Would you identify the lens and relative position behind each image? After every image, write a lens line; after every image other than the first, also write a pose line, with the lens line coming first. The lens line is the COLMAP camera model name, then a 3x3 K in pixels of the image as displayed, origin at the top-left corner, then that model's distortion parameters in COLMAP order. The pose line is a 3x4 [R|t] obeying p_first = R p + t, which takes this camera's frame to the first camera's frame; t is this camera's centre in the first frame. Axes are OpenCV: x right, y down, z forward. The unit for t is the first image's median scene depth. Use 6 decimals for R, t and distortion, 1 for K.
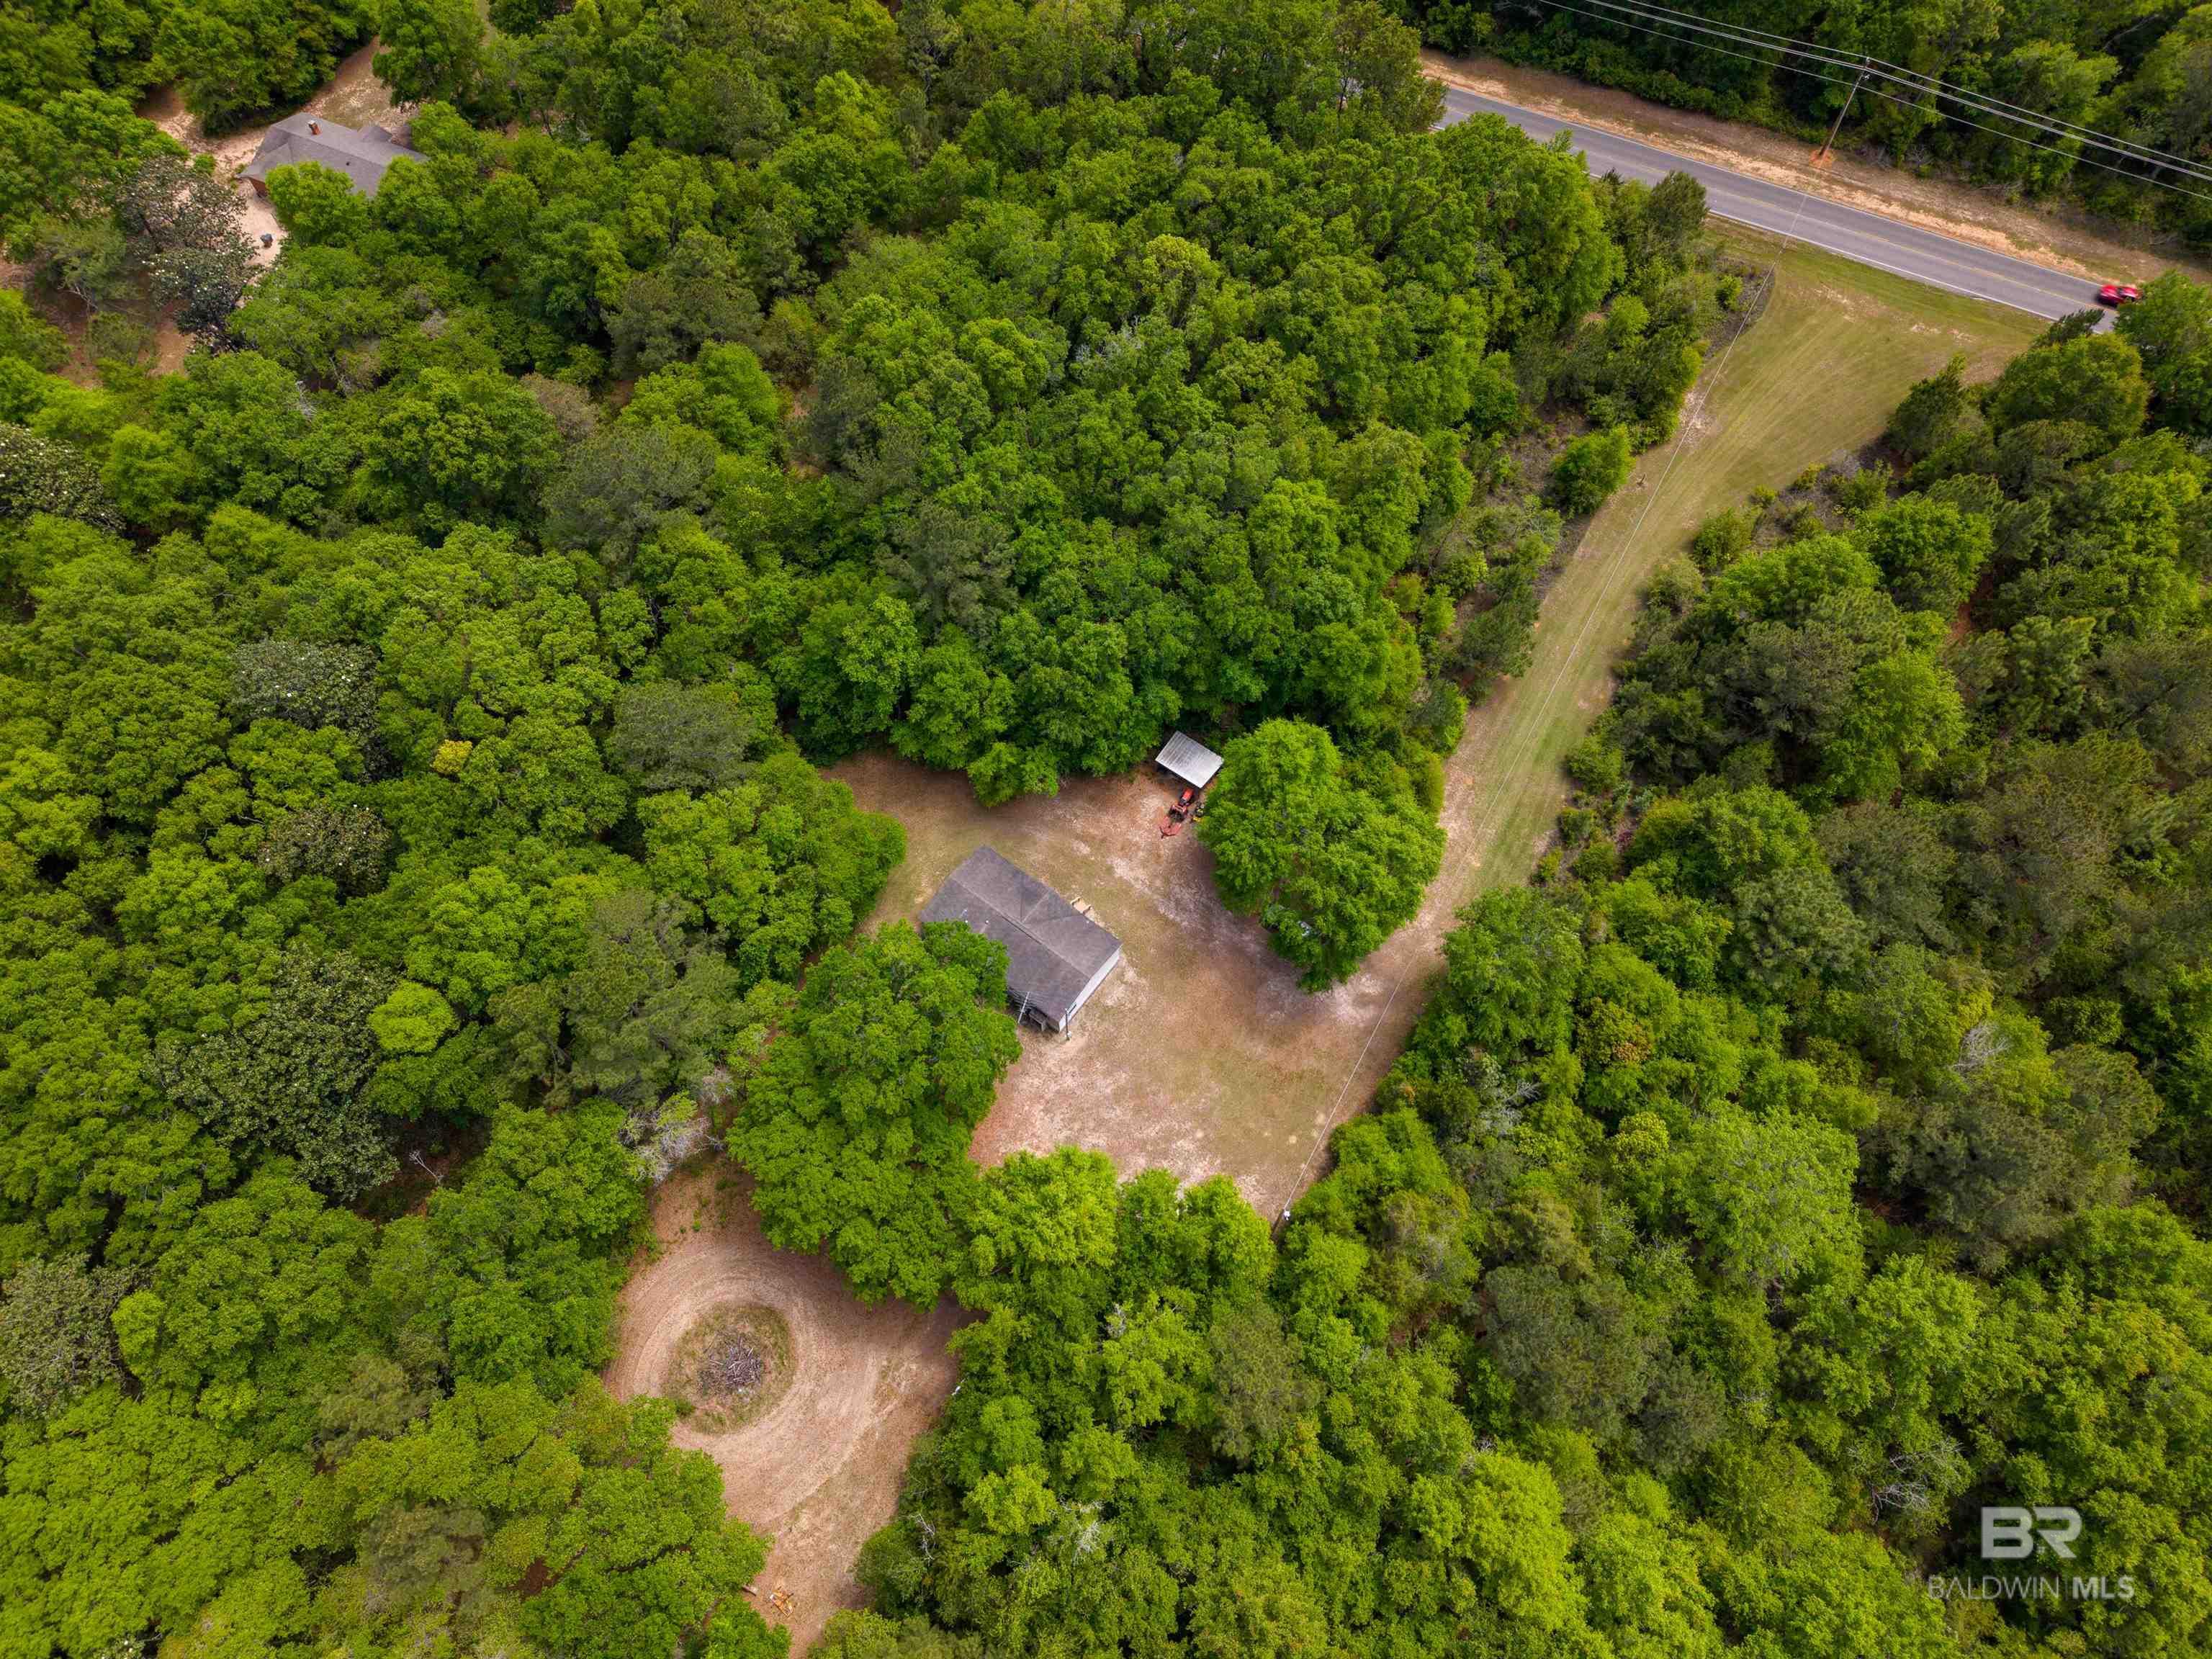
lens RADIAL K [[1503.5, 0, 1106.0], [0, 1503.5, 829.5], [0, 0, 1]] dist [0.054148, -0.066146]
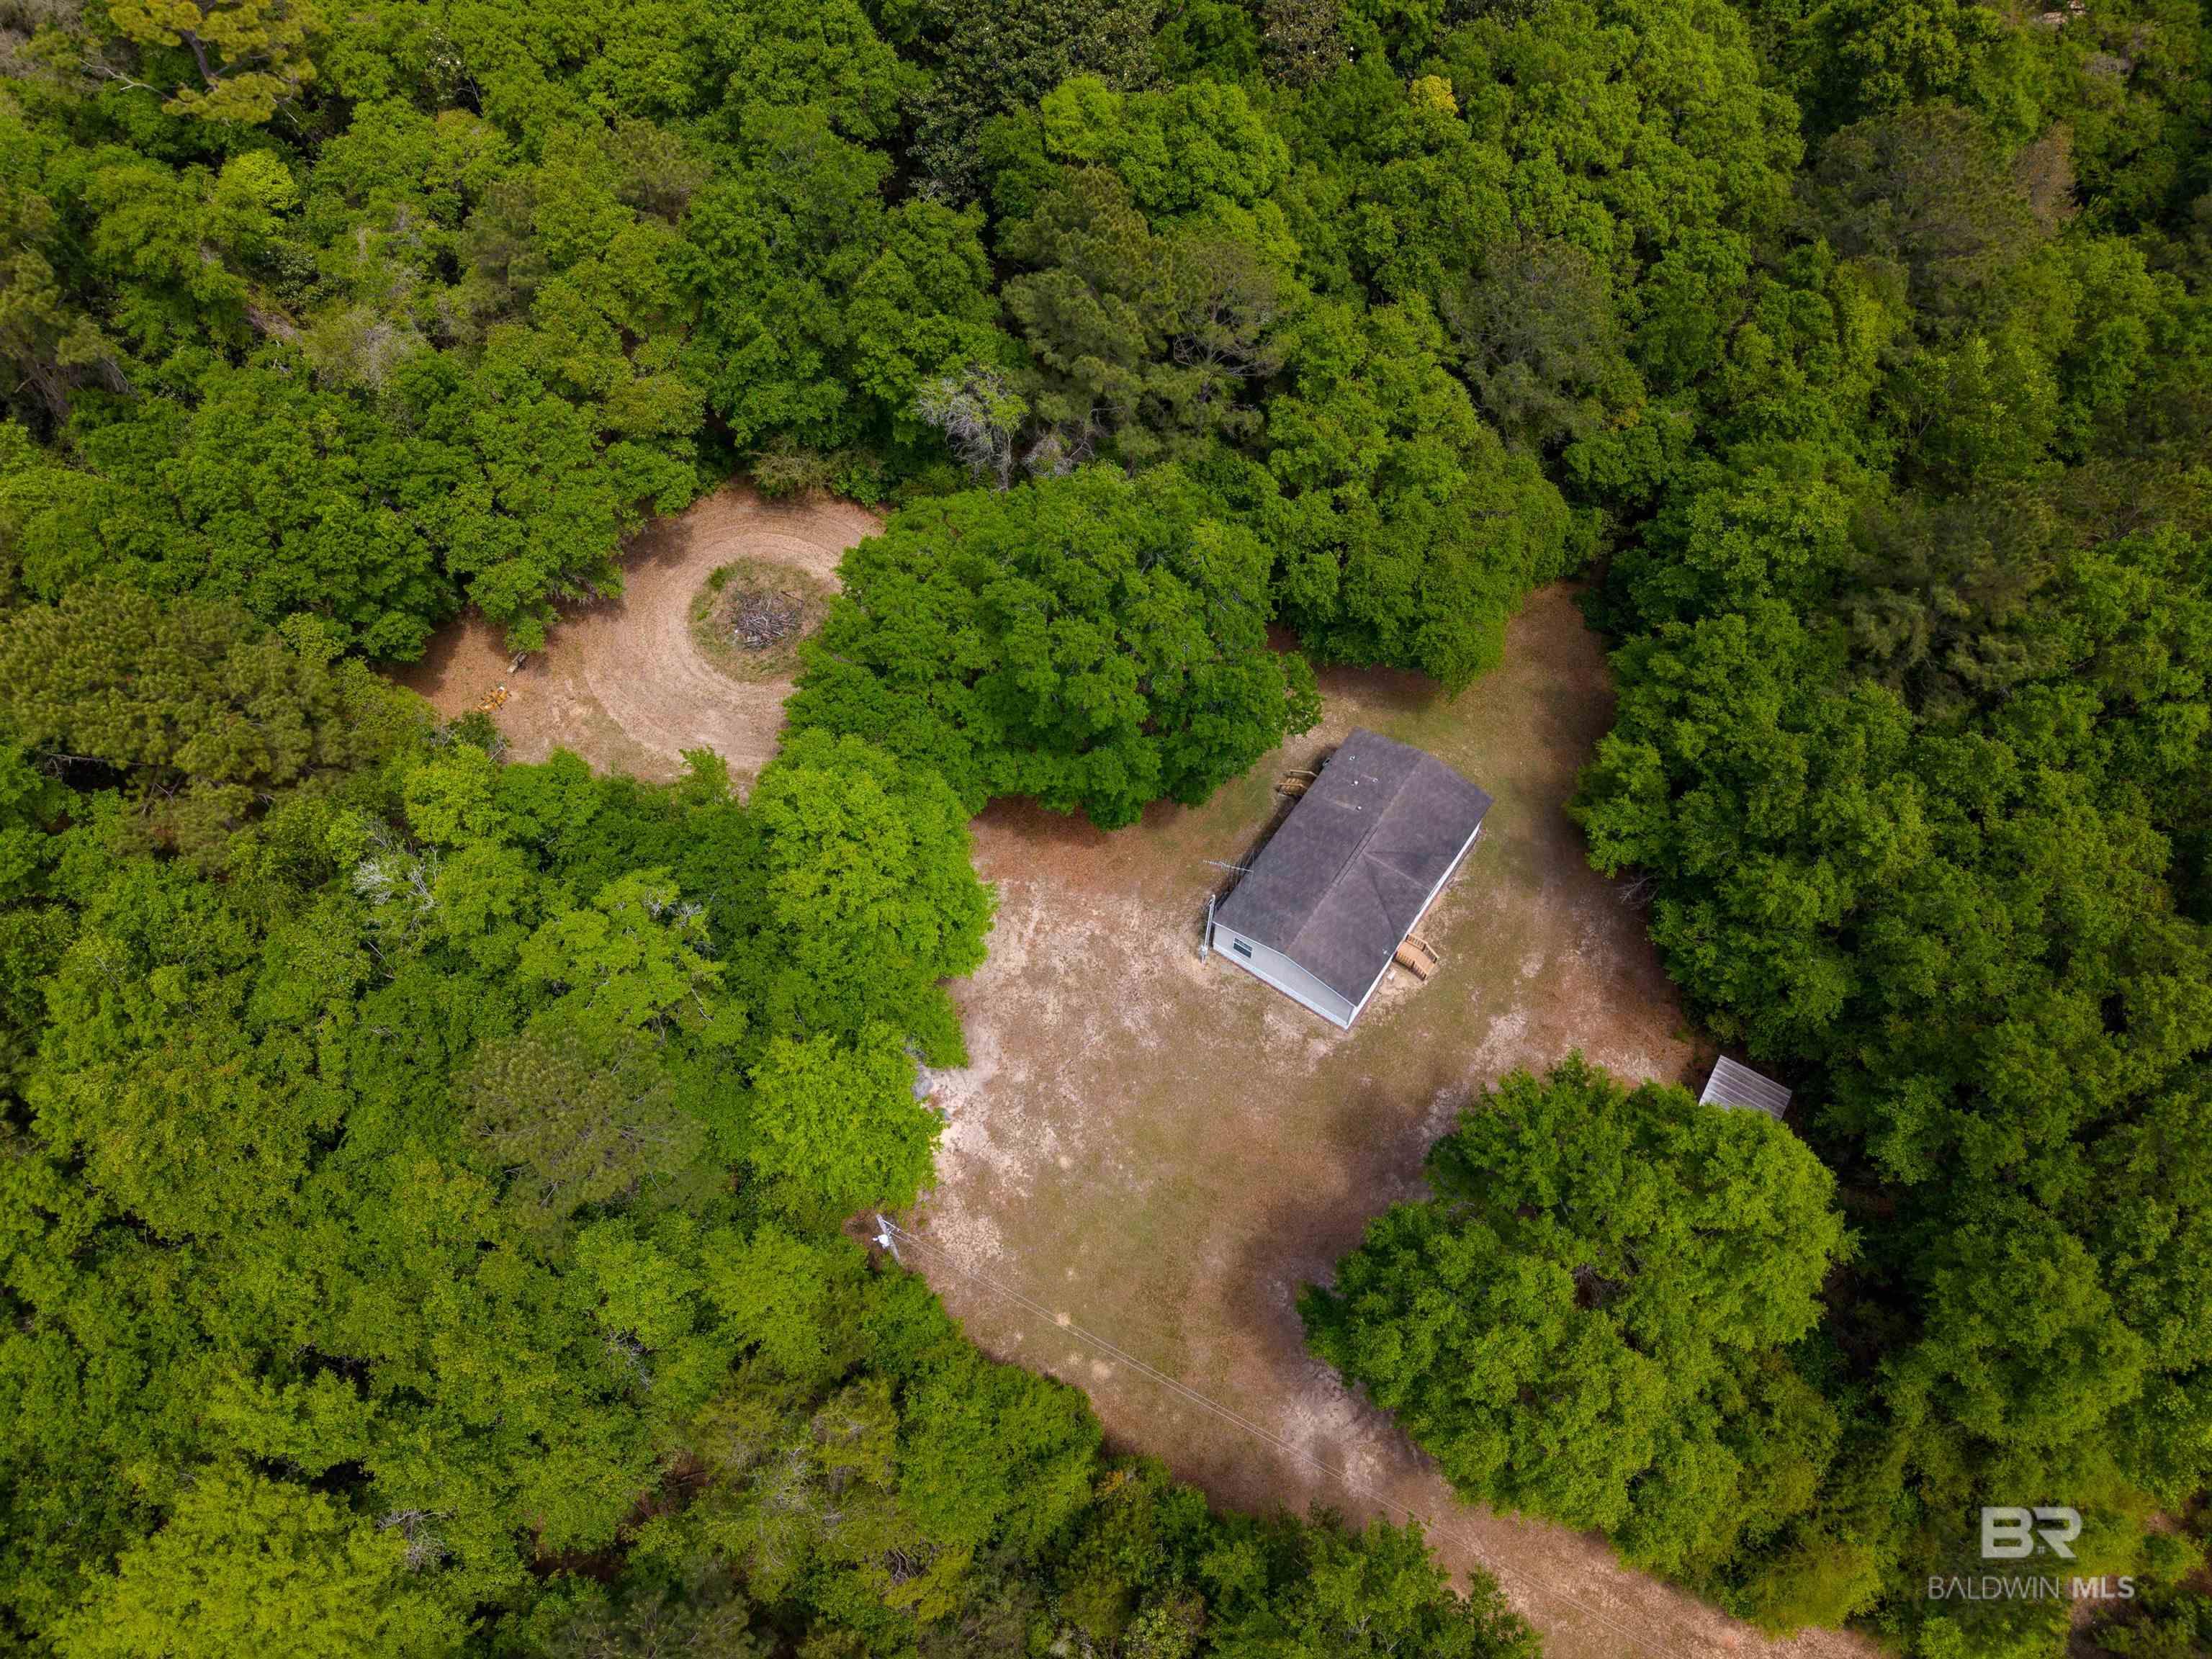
lens RADIAL K [[1503.5, 0, 1106.0], [0, 1503.5, 829.5], [0, 0, 1]] dist [0.054148, -0.066146]
pose [[0.040472, 0.837165, -0.545451, 0.281642], [-0.896698, 0.271255, 0.349791, -0.064884], [0.440789, 0.474948, 0.761662, 0.465807]]
